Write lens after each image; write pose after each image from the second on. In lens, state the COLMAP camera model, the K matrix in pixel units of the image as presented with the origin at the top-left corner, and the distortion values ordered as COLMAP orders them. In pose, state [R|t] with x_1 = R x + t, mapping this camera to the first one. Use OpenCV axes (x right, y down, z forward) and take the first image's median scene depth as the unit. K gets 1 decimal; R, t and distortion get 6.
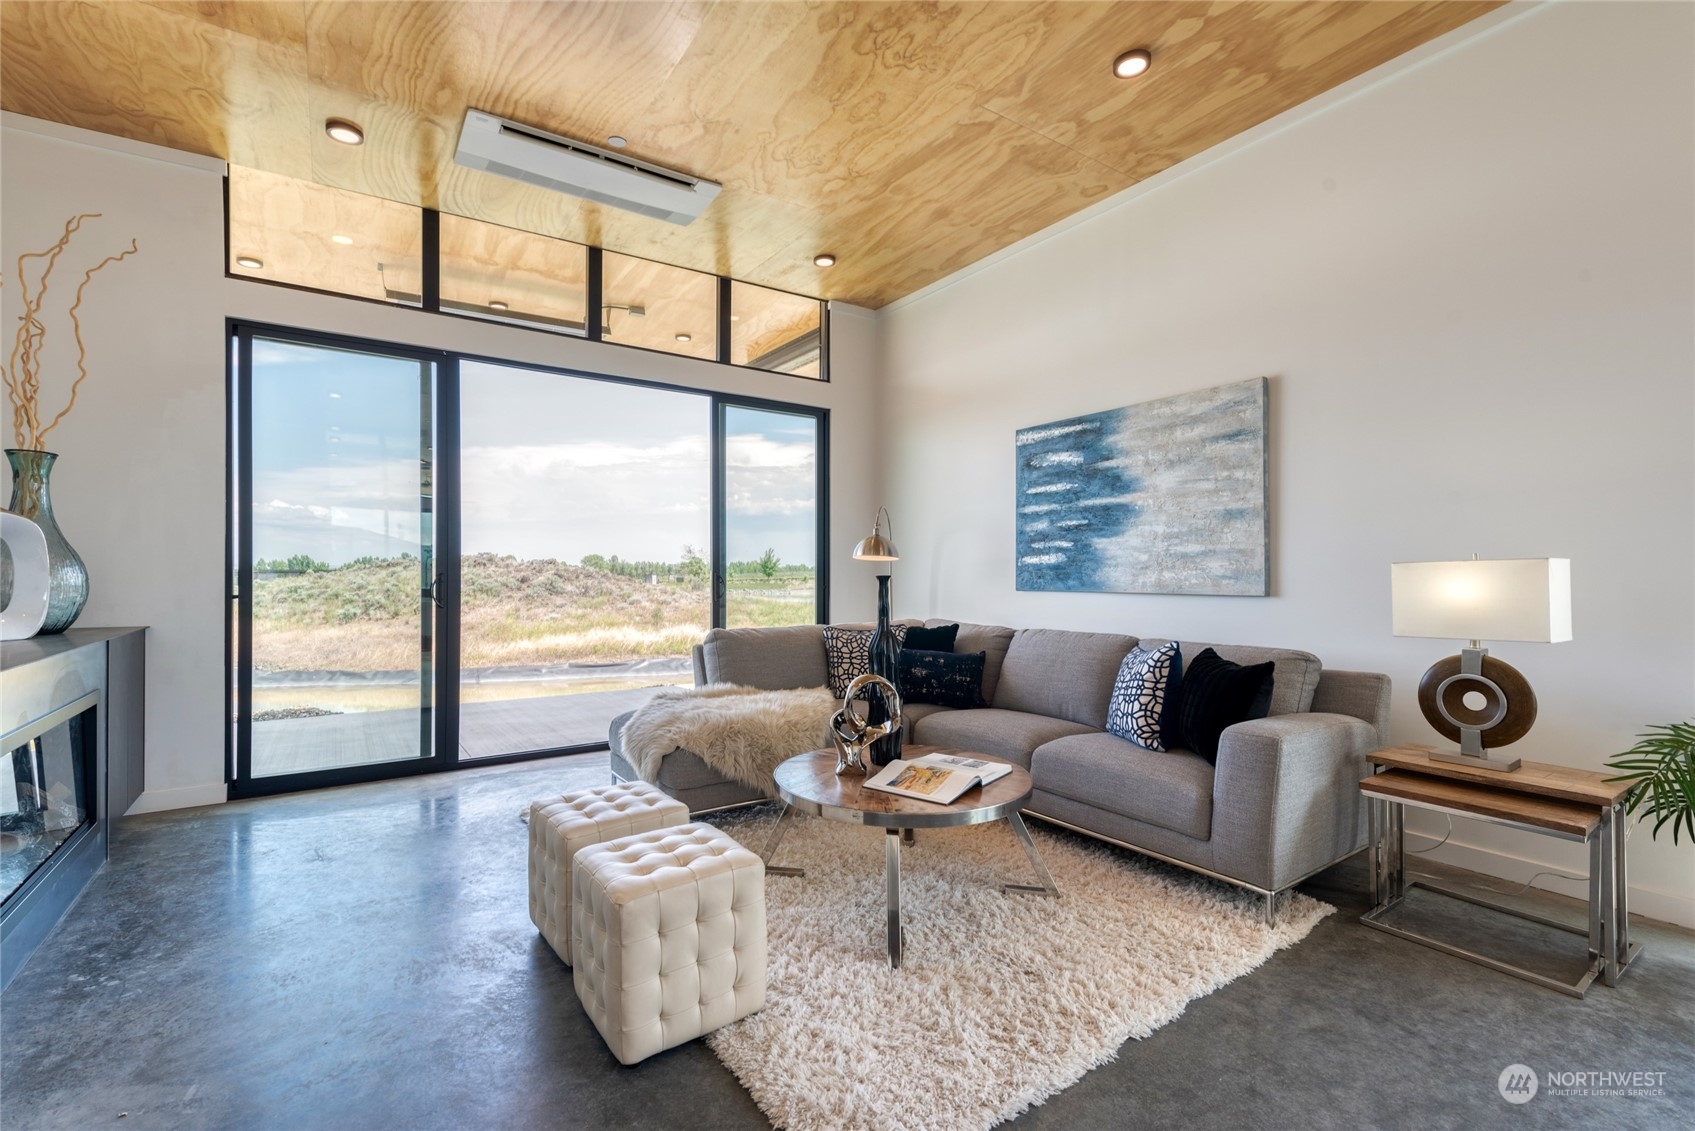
lens RADIAL K [[742.4, 0, 852.0], [0, 742.4, 569.5], [0, 0, 1]] dist [0.023346, -0.011749]
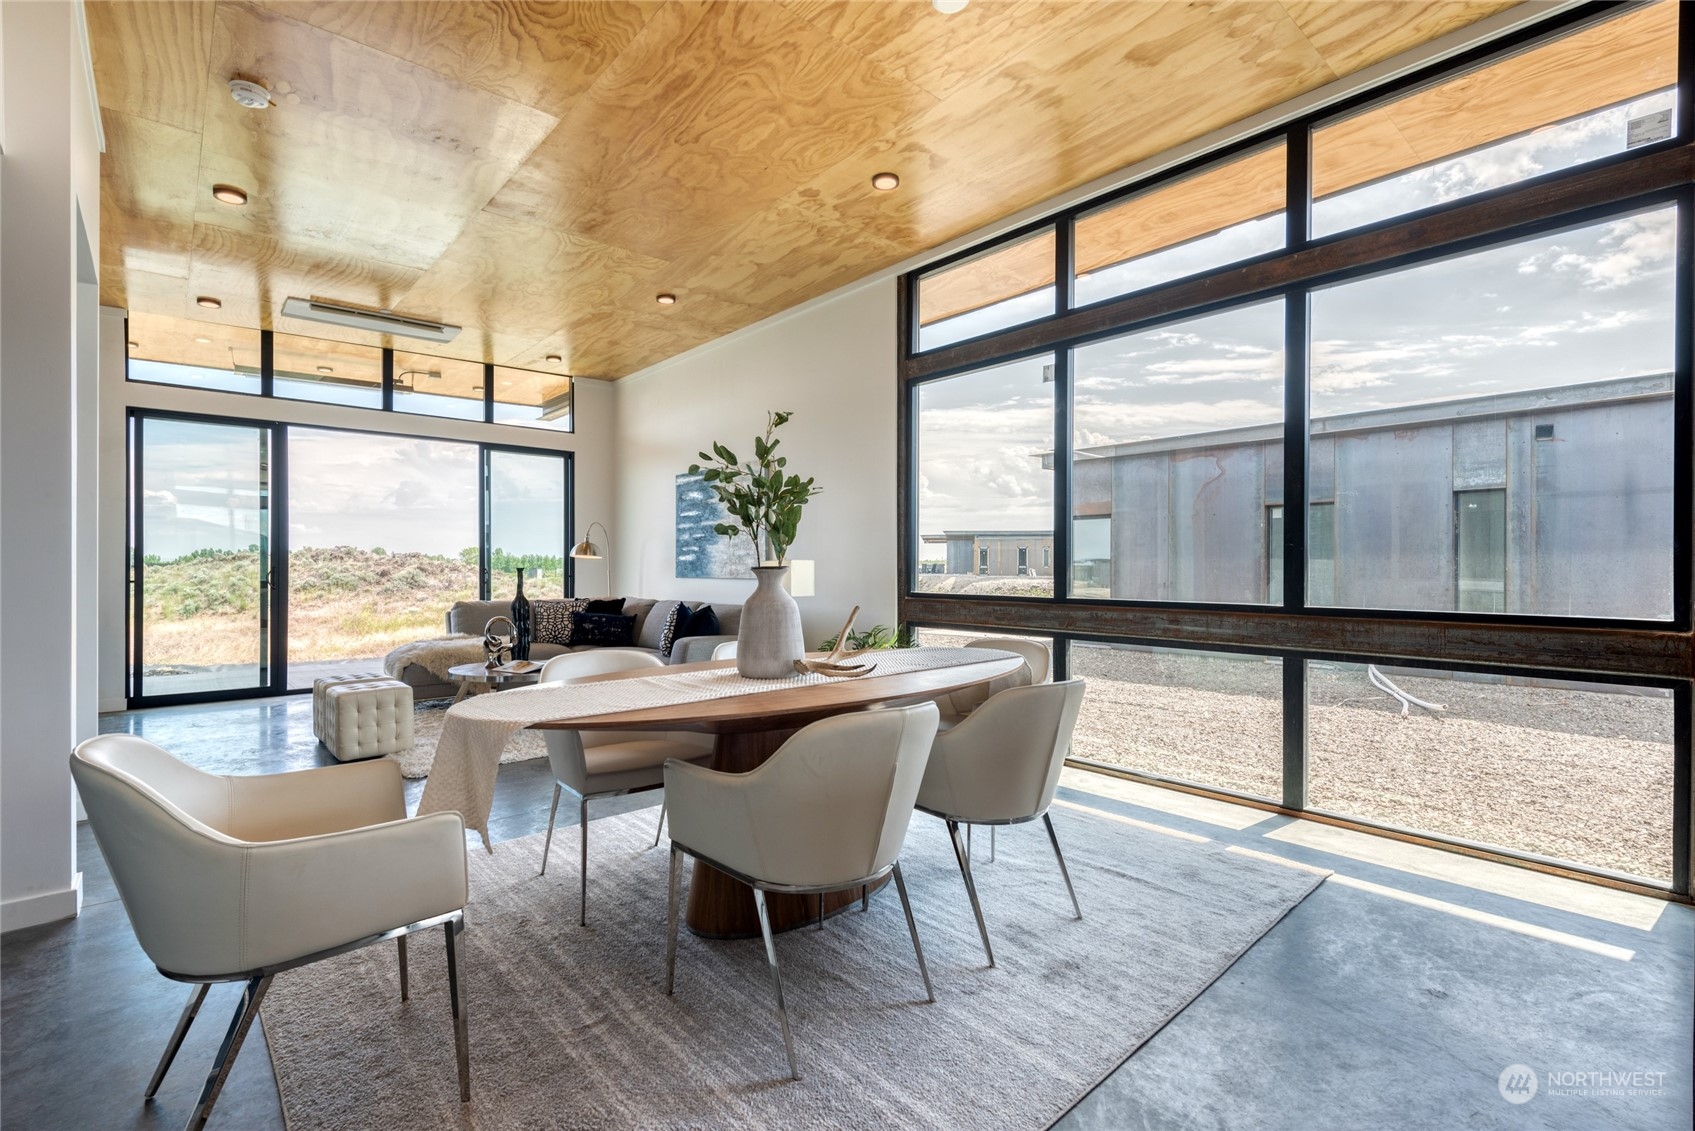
lens RADIAL K [[761.9, 0, 855.2], [0, 761.9, 565.0], [0, 0, 1]] dist [0.014020, -0.007146]
pose [[0.991980, 0.000042, 0.126391, 0.399466], [-0.000316, 0.999998, 0.002145, -0.001888], [-0.126391, -0.002168, 0.991978, -0.654259]]
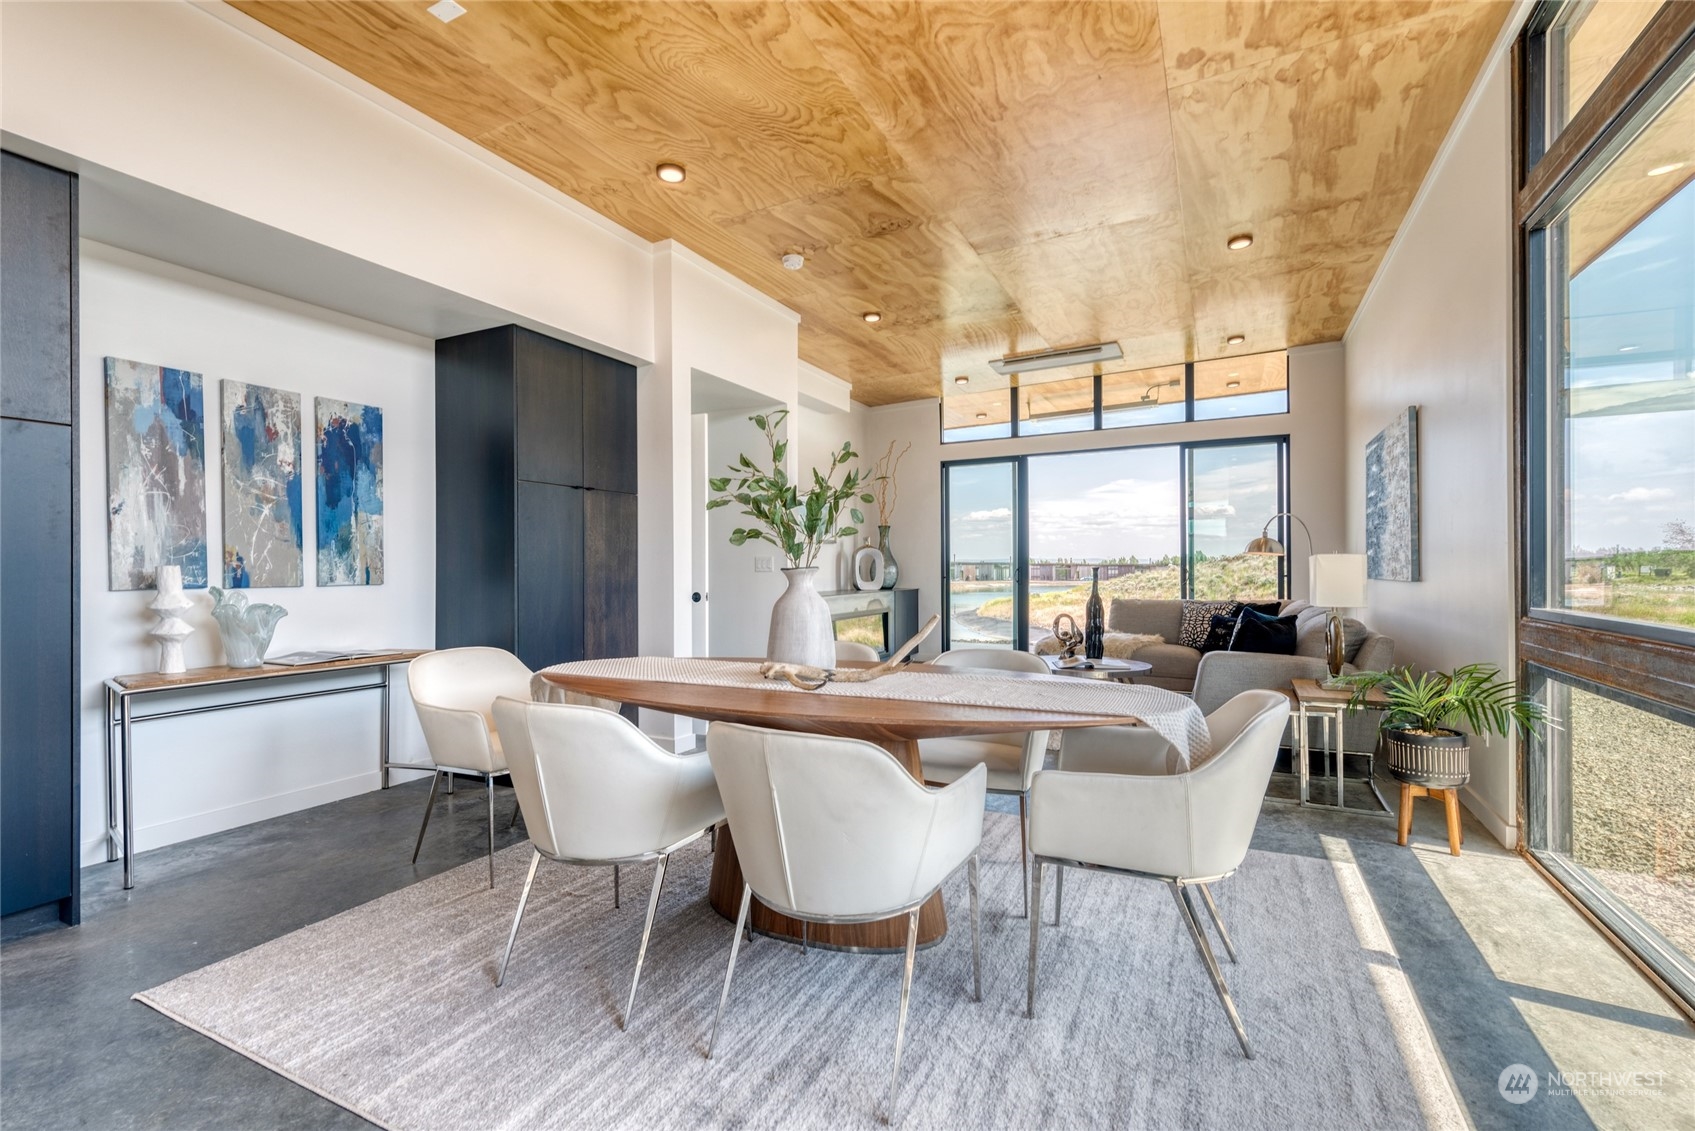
lens RADIAL K [[742.4, 0, 852.0], [0, 742.4, 569.5], [0, 0, 1]] dist [0.023346, -0.011749]
pose [[0.484117, -0.003654, -0.874996, 0.895031], [0.012187, 0.999922, 0.002568, 0.000611], [0.874918, -0.011907, 0.484124, -0.325023]]
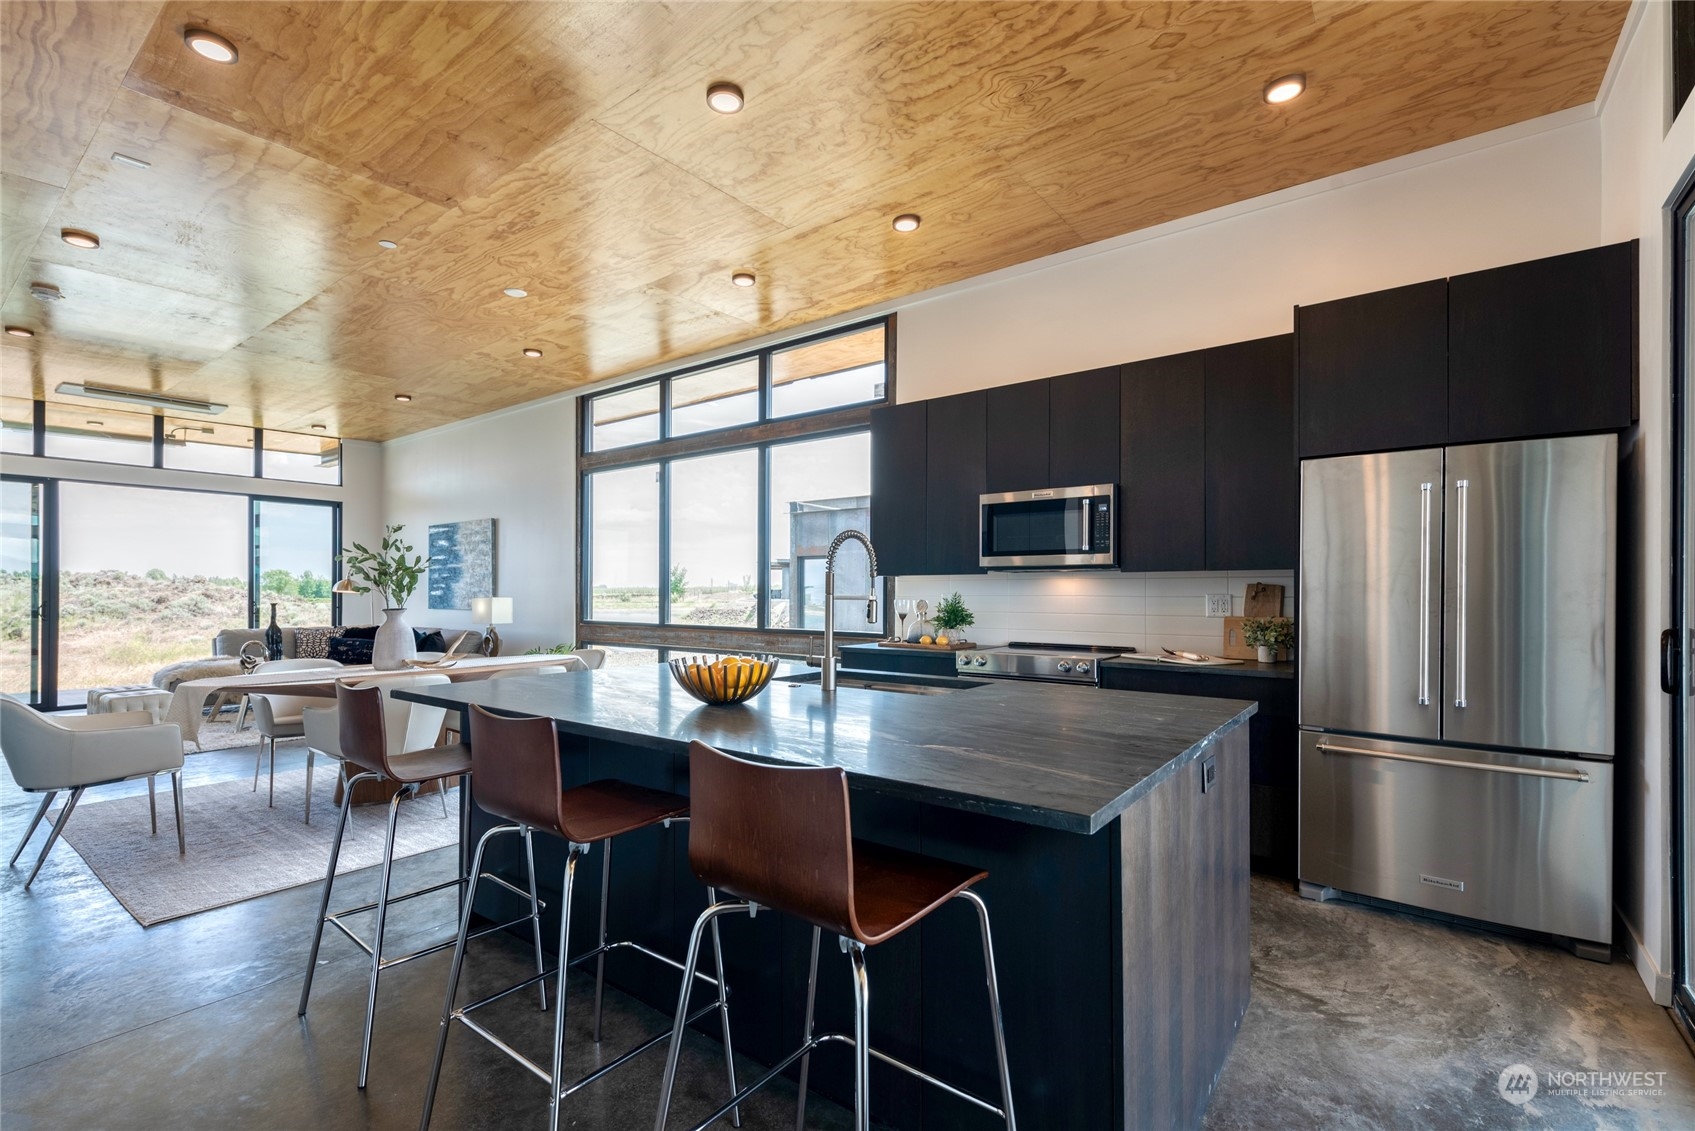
lens RADIAL K [[742.8, 0, 852.0], [0, 742.8, 586.8], [0, 0, 1]] dist [0.012160, -0.005504]
pose [[0.949479, 0.002696, 0.313818, 0.670655], [-0.002293, 0.999996, -0.001654, -0.028257], [-0.313822, 0.000851, 0.949482, -1.212419]]
